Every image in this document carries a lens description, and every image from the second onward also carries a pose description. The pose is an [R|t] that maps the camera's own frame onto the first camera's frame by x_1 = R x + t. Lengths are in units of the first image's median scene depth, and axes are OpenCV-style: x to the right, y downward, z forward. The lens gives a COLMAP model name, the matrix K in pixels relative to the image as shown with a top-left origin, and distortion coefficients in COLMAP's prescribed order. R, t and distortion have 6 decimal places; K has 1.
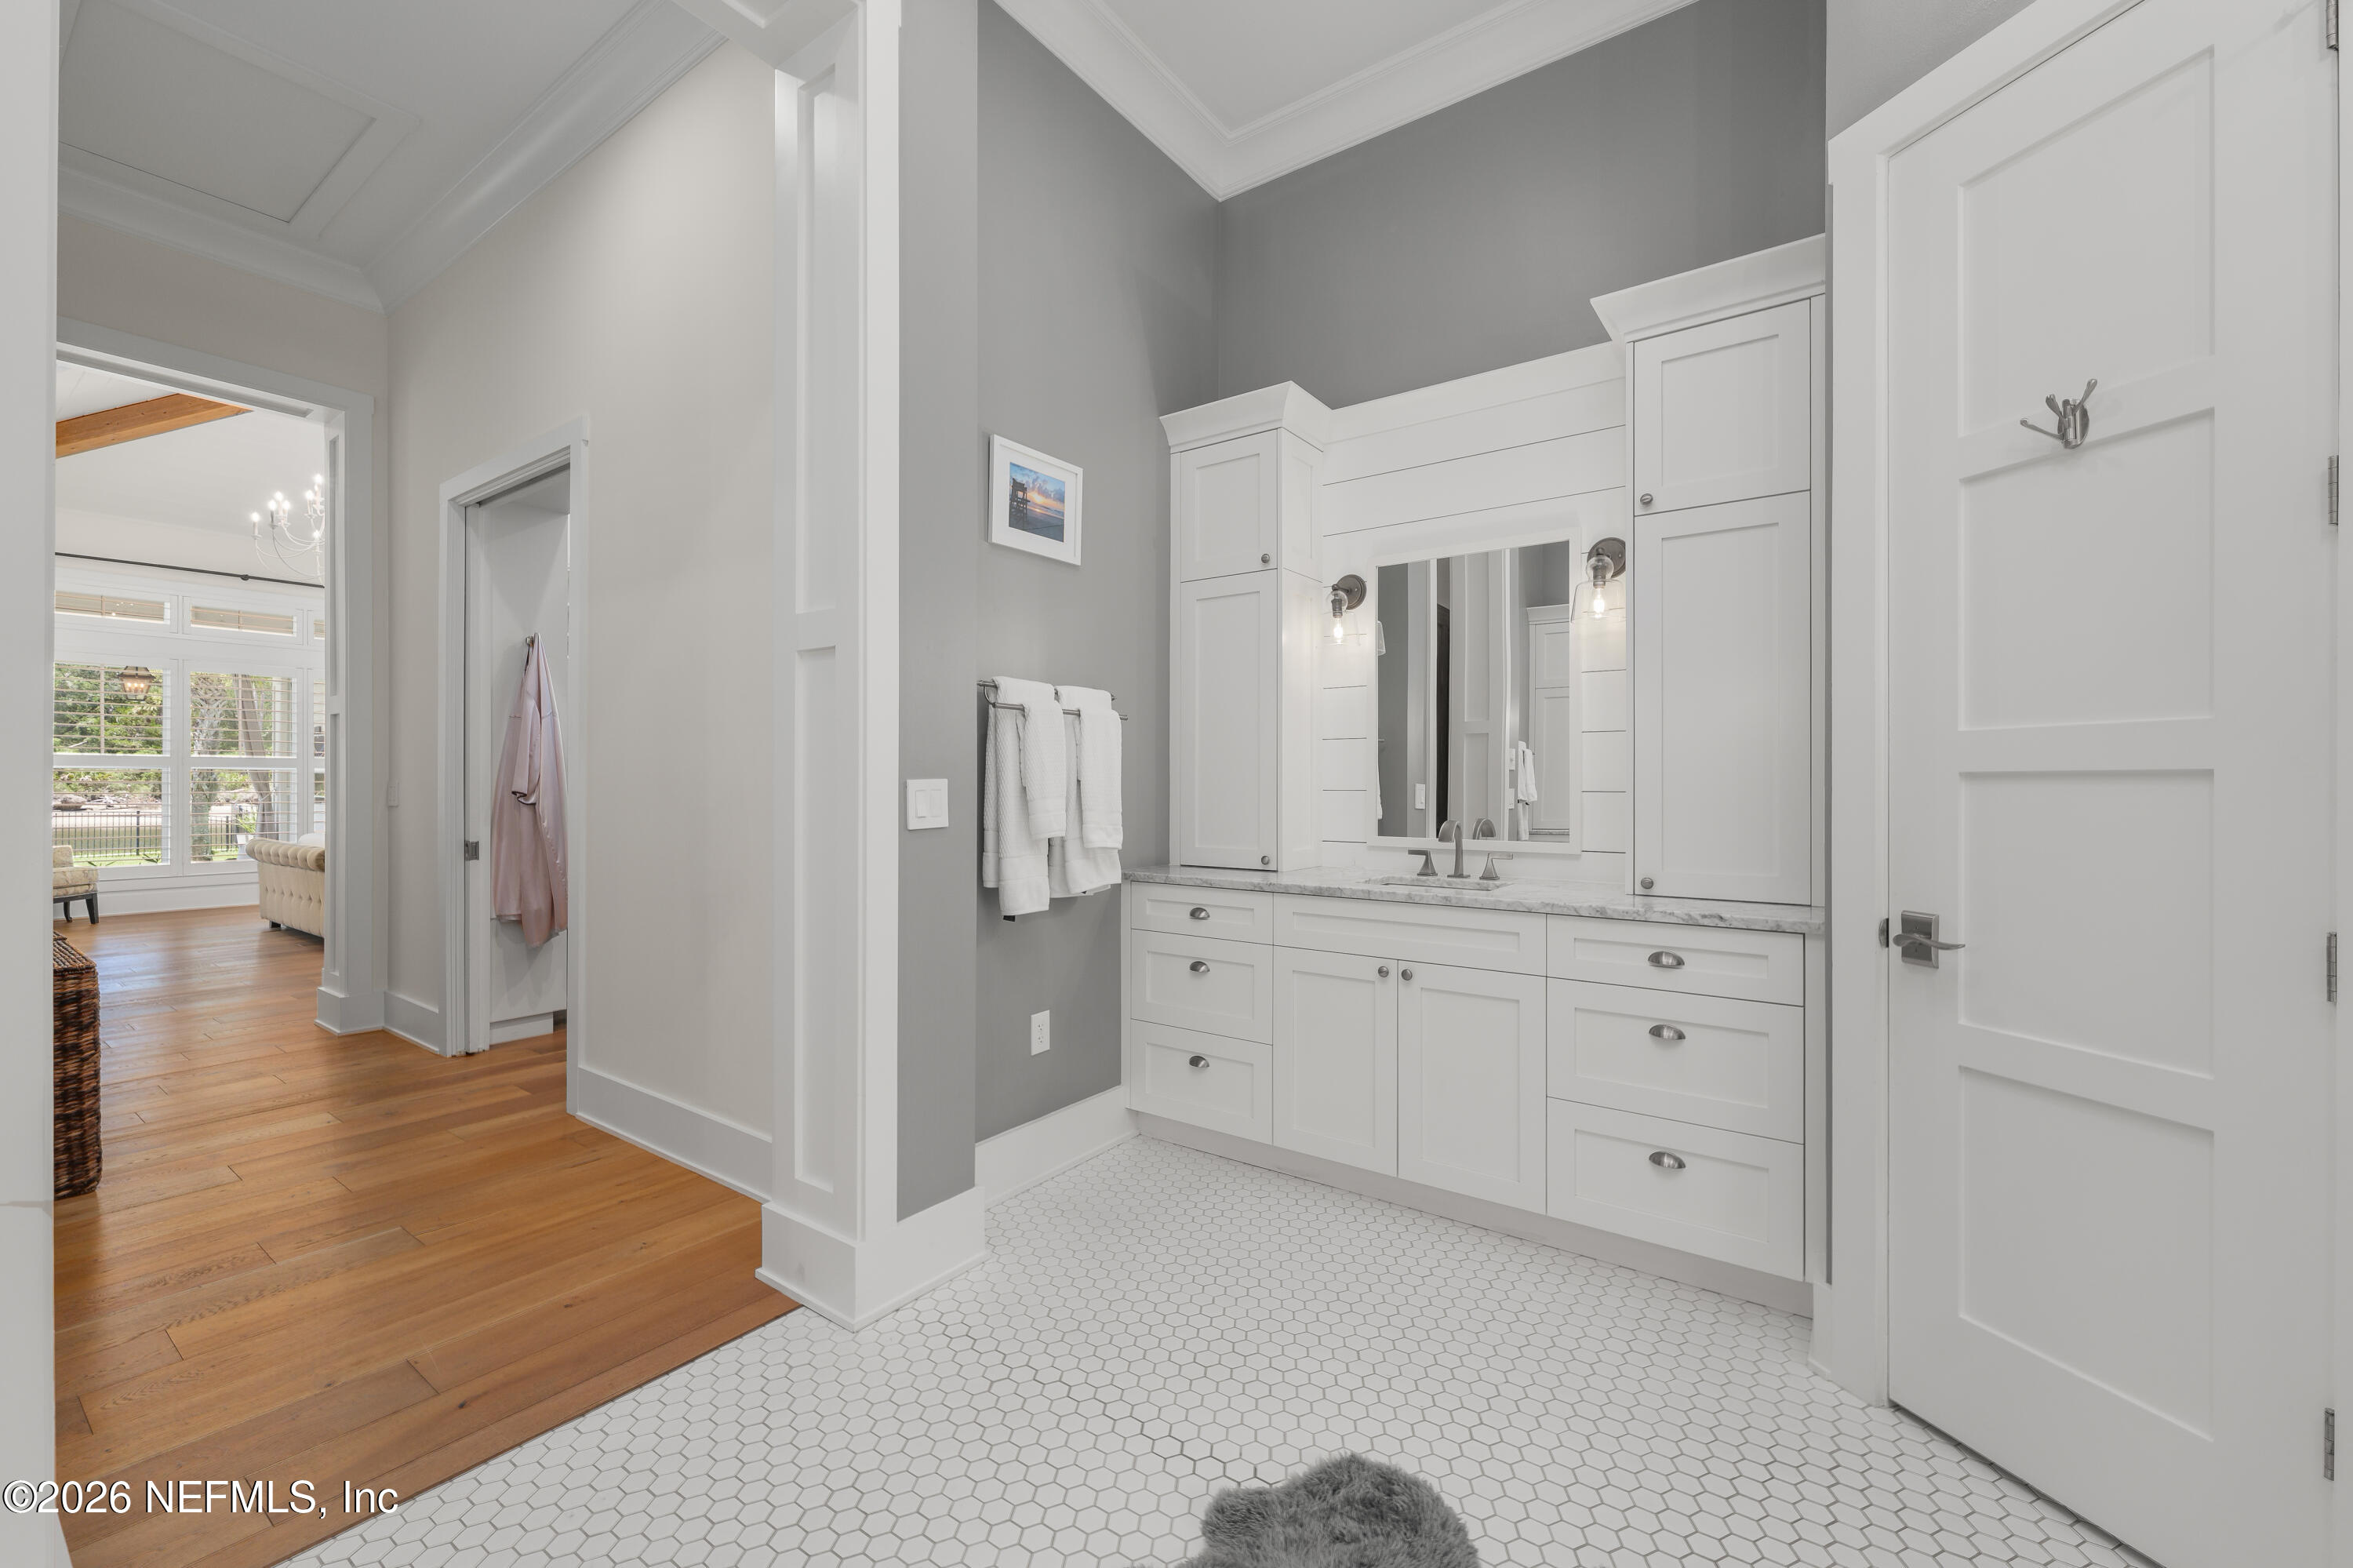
lens RADIAL K [[958.7, 0, 1199.2], [0, 958.7, 783.6], [0, 0, 1]] dist [0.002223, -0.000137]
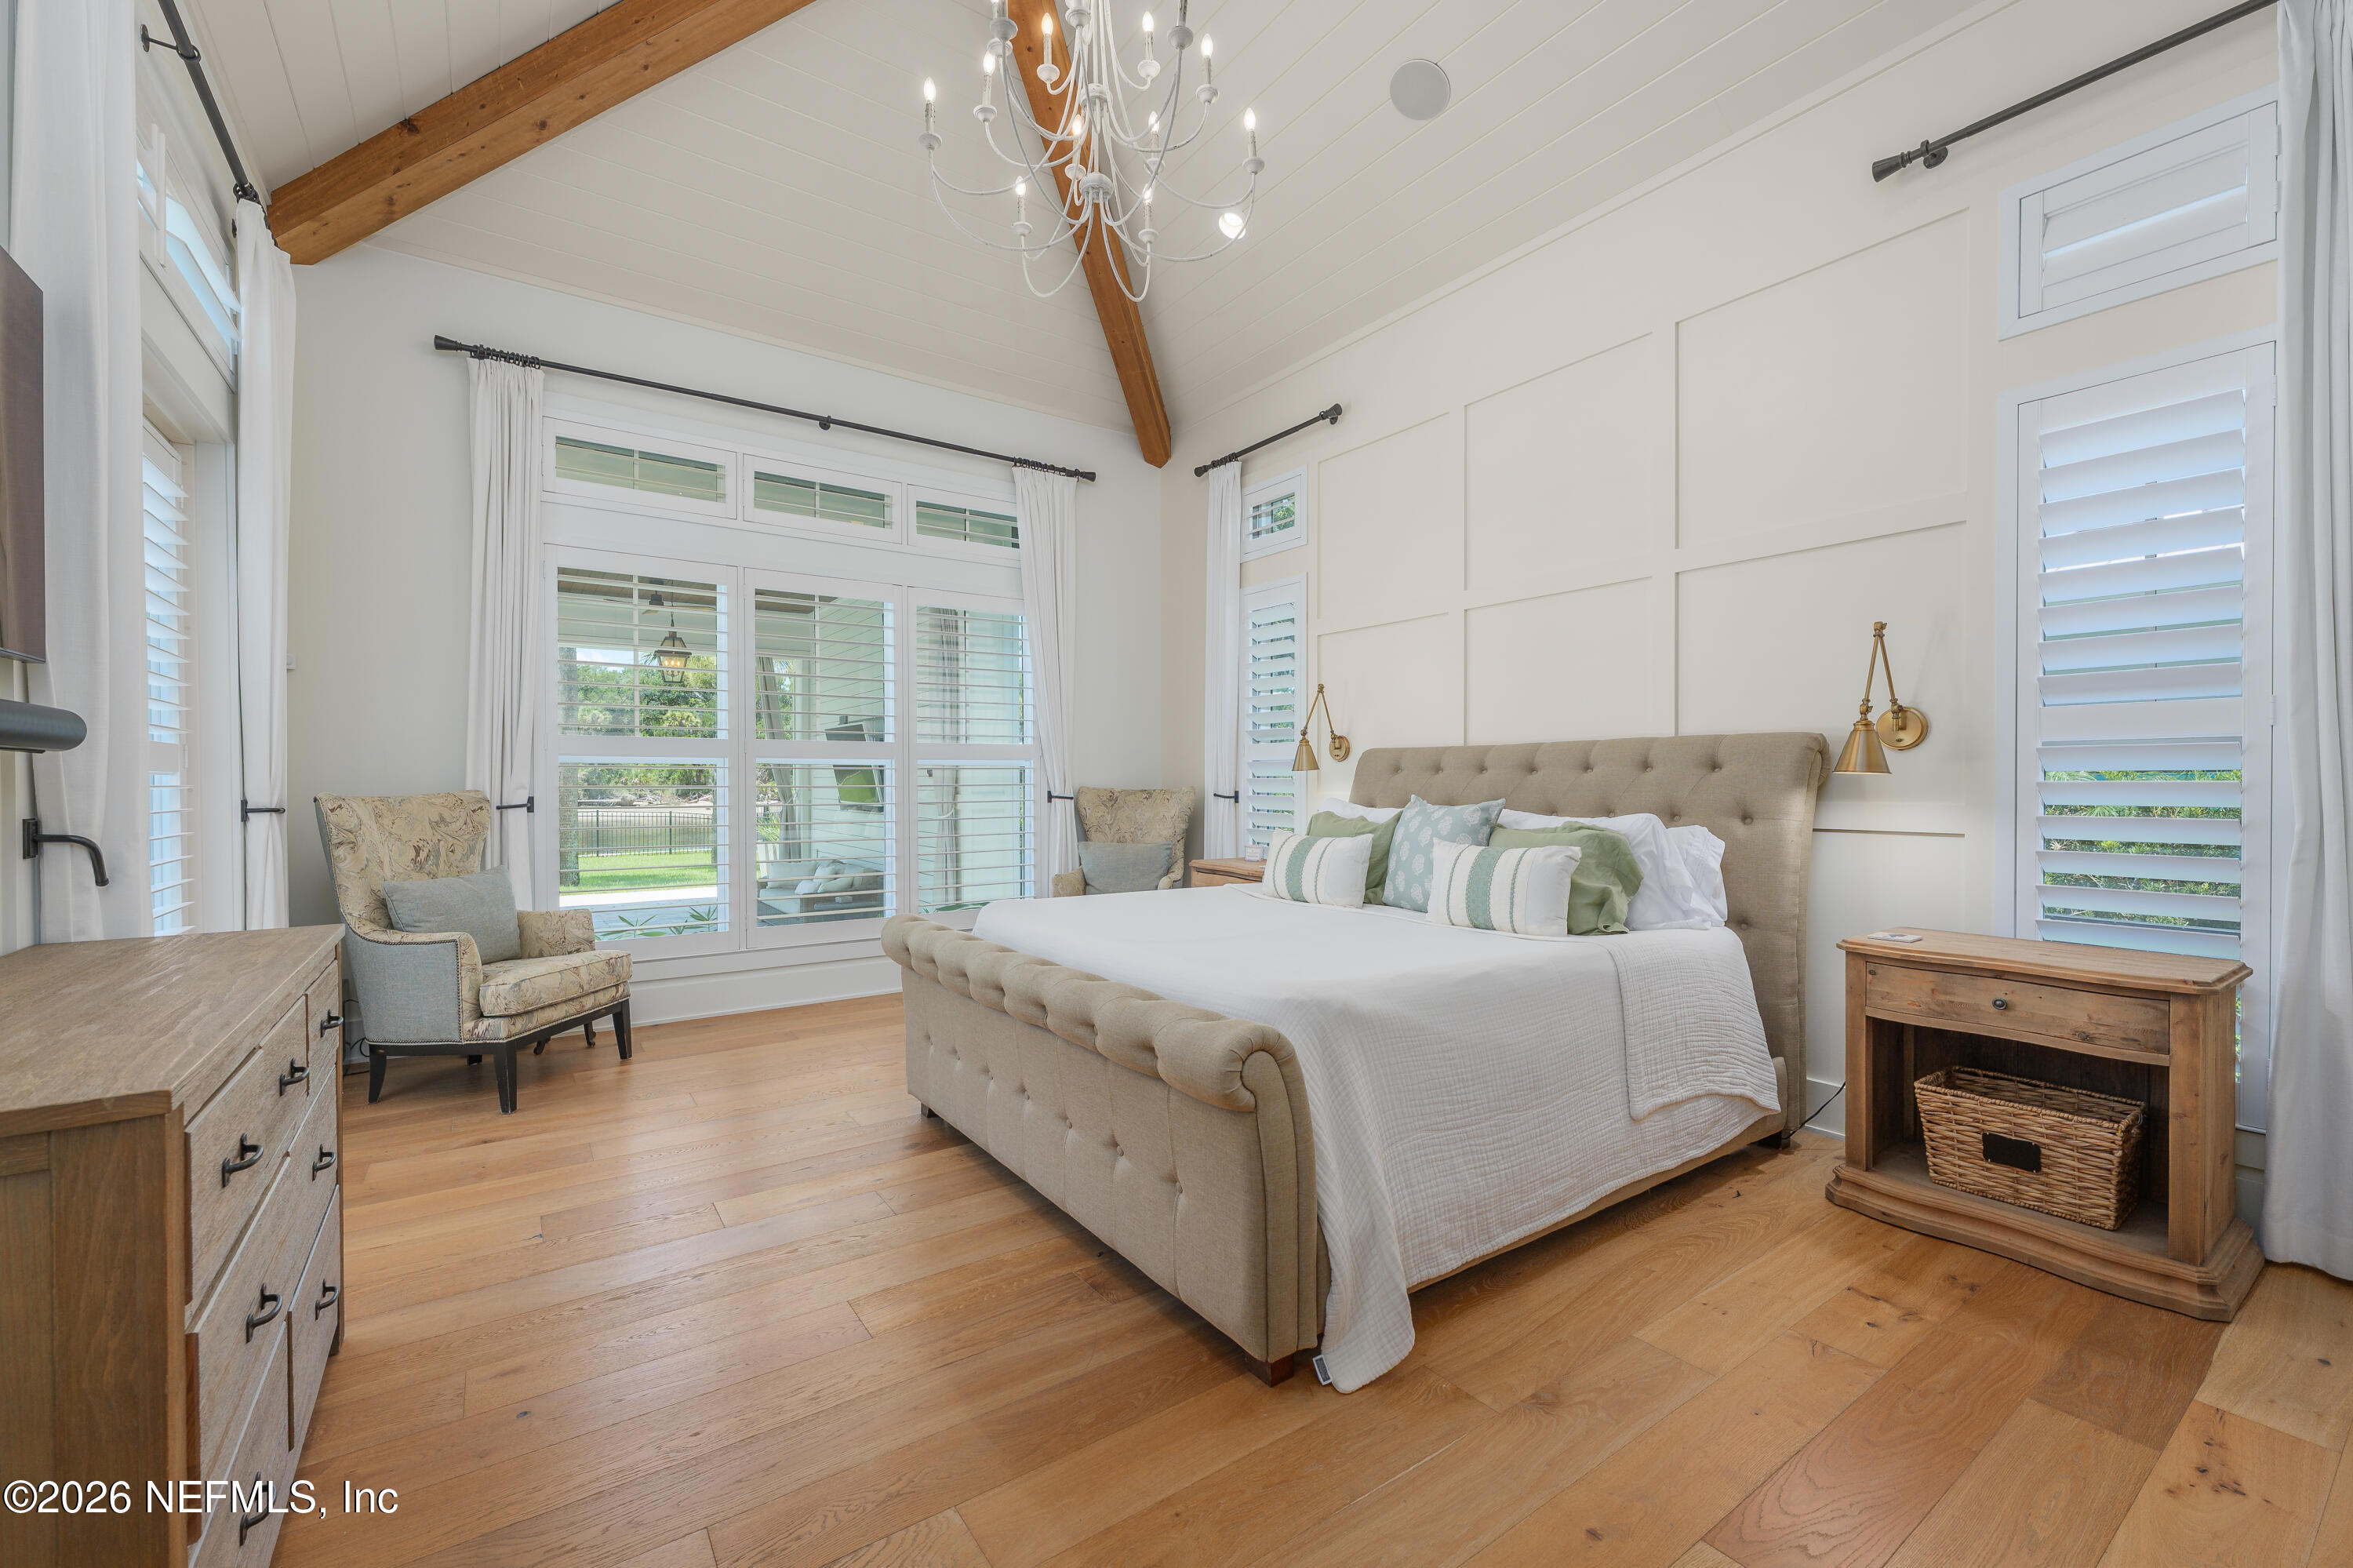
lens RADIAL K [[958.7, 0, 1154.6], [0, 958.7, 785.1], [0, 0, 1]] dist [0.002223, -0.000137]
pose [[0.934500, -0.000427, -0.355964, -0.247883], [0.000800, 0.999999, 0.000902, -0.000570], [0.355963, -0.001128, 0.934499, 0.219435]]
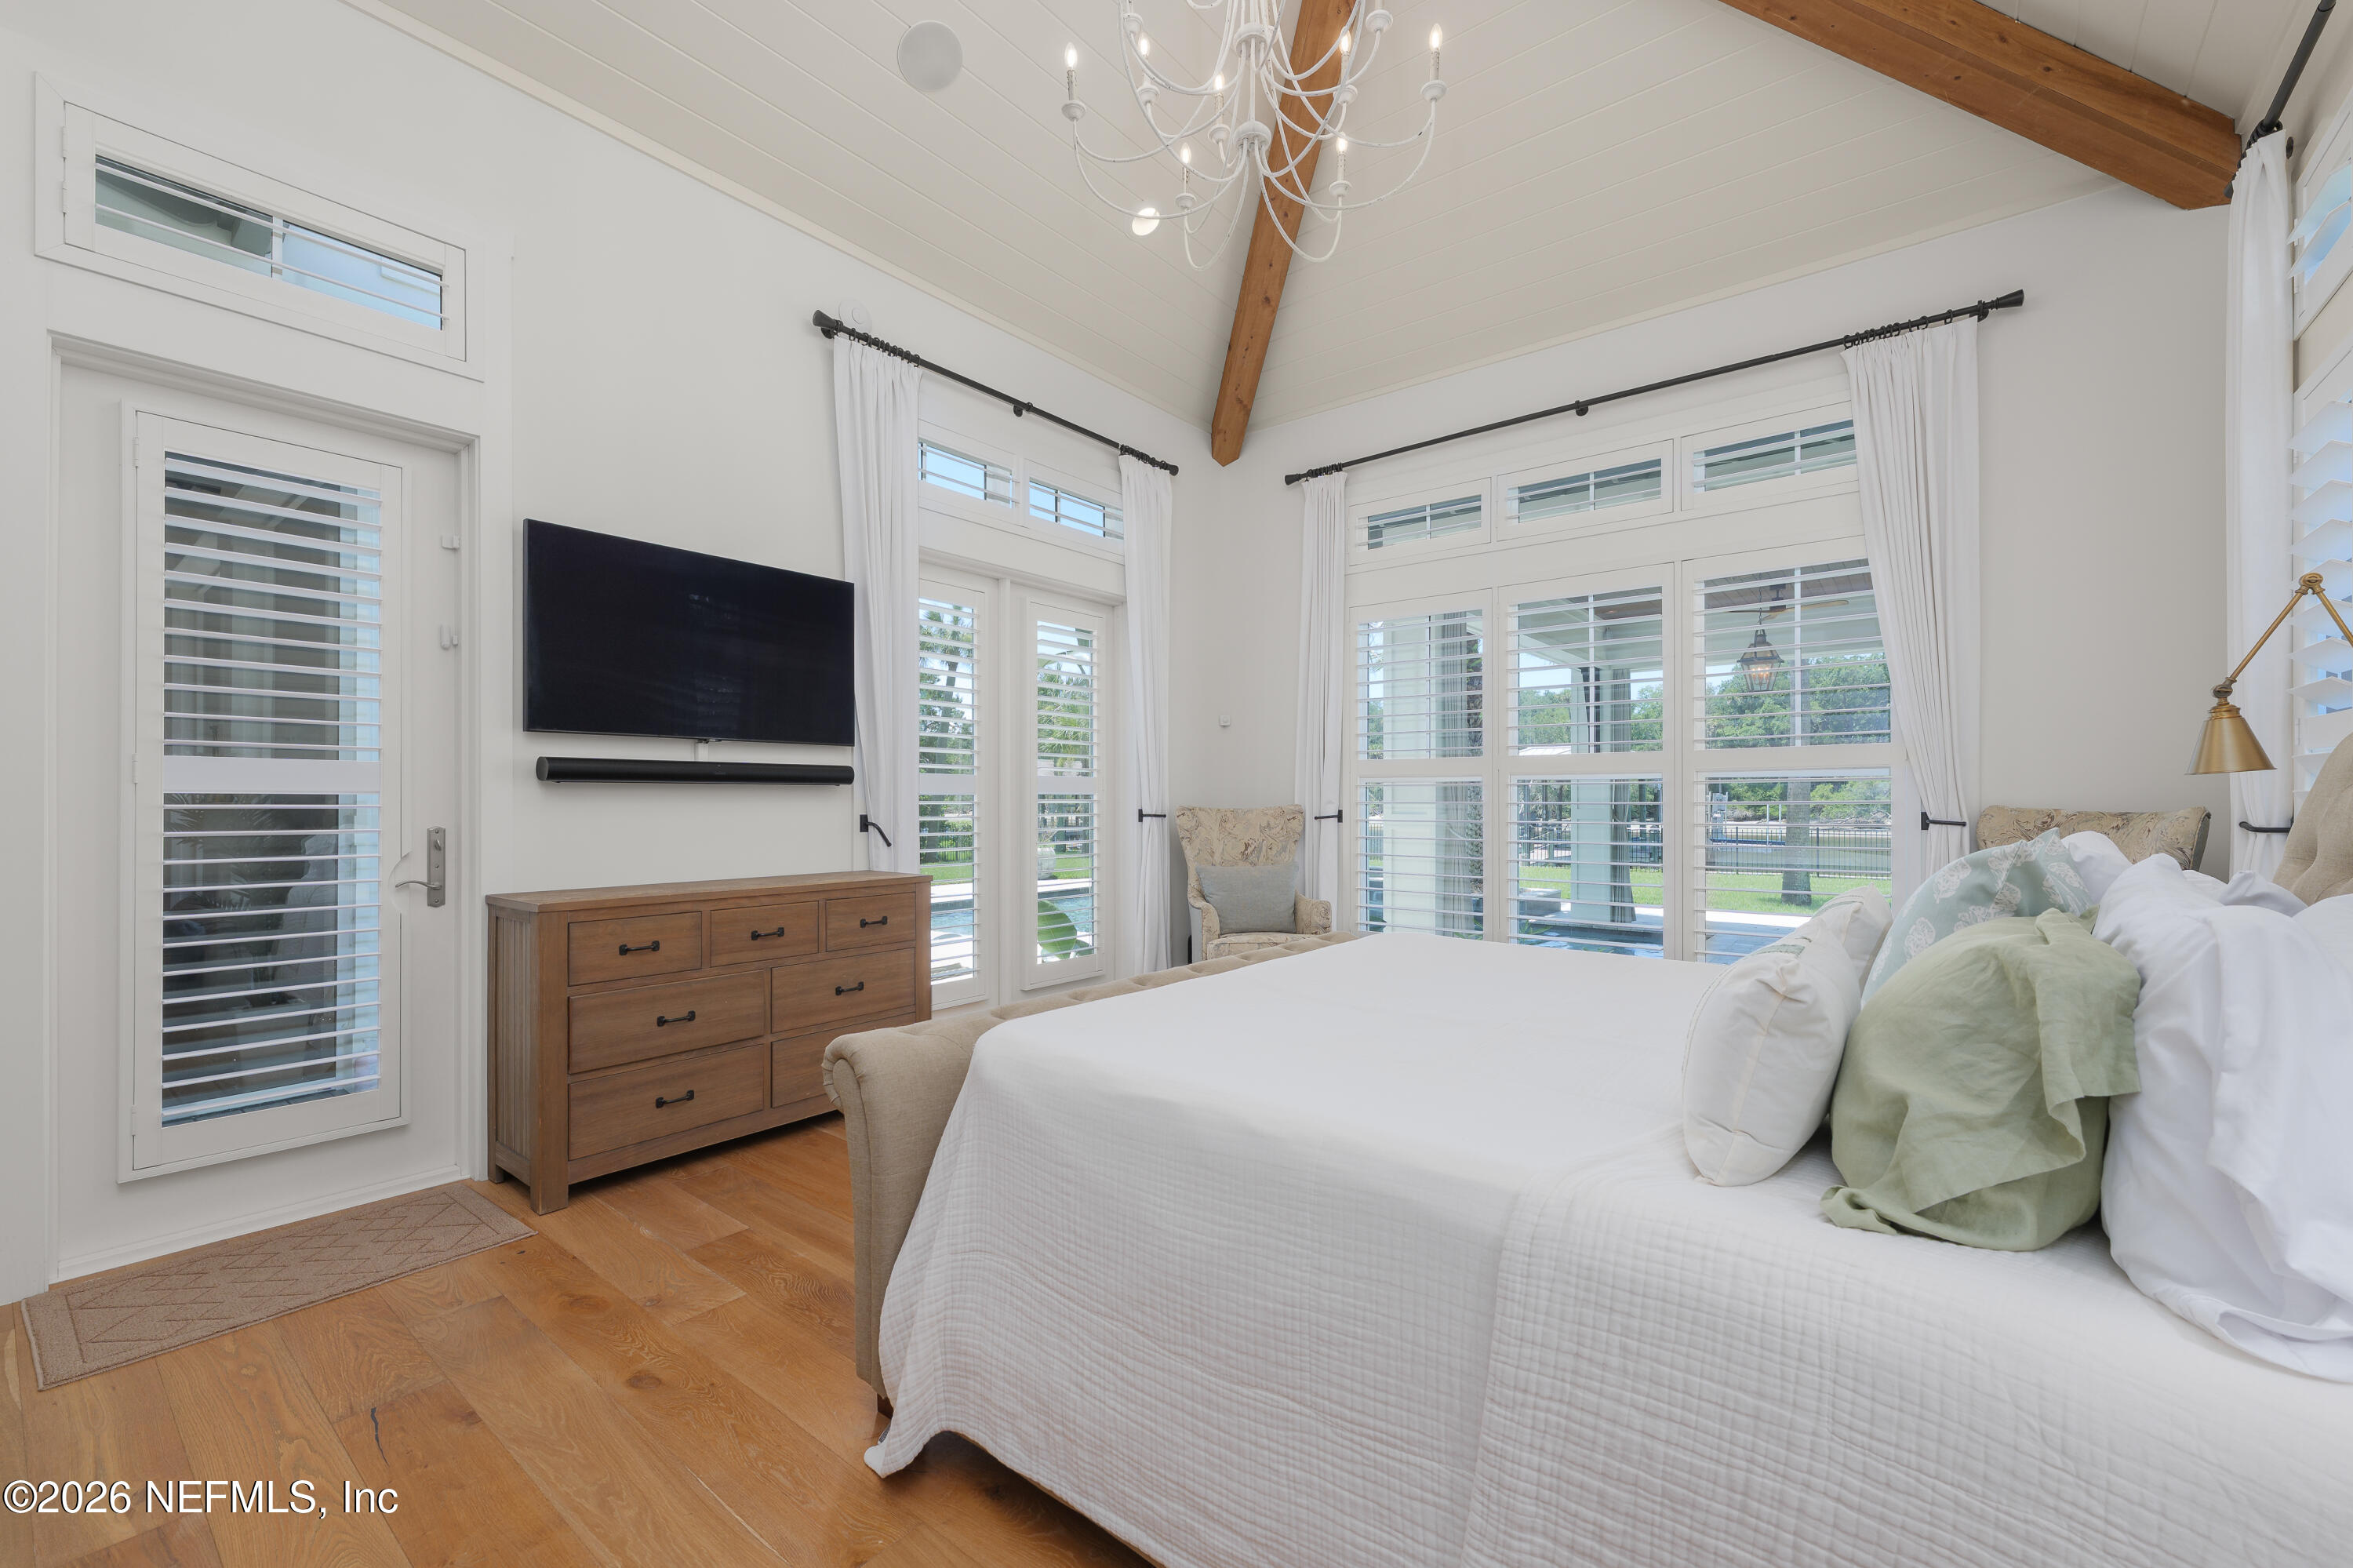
lens RADIAL K [[958.7, 0, 1163.0], [0, 958.7, 791.8], [0, 0, 1]] dist [0.002223, -0.000137]
pose [[-0.071502, -0.006330, -0.997420, -0.186335], [0.000941, 0.999979, -0.006414, -0.001178], [0.997440, -0.001398, -0.071495, 0.329017]]
